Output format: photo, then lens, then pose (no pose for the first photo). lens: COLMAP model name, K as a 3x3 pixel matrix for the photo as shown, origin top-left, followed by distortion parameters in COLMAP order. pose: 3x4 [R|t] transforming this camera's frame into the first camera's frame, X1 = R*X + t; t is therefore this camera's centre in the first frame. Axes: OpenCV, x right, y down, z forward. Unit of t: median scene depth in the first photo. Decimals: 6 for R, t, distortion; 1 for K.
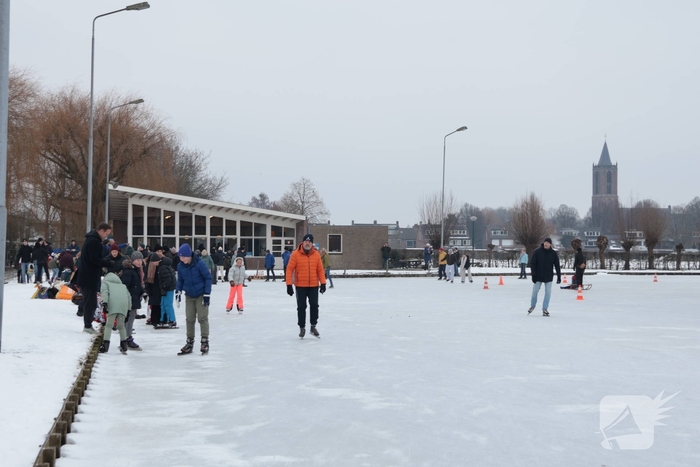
lens RADIAL K [[1237.8, 0, 350.0], [0, 1237.8, 233.5], [0, 0, 1]] dist [0.140729, 0.132641]
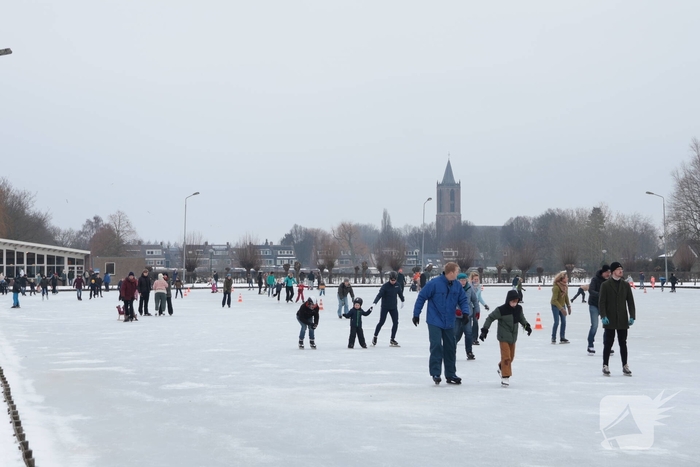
lens RADIAL K [[1471.4, 0, 350.0], [0, 1471.4, 233.5], [0, 0, 1]] dist [0.231205, 0.223095]
pose [[0.996671, -0.003543, 0.081456, 0.137613], [0.004319, 0.999947, -0.009347, -0.017656], [-0.081418, 0.009668, 0.996633, -0.883085]]
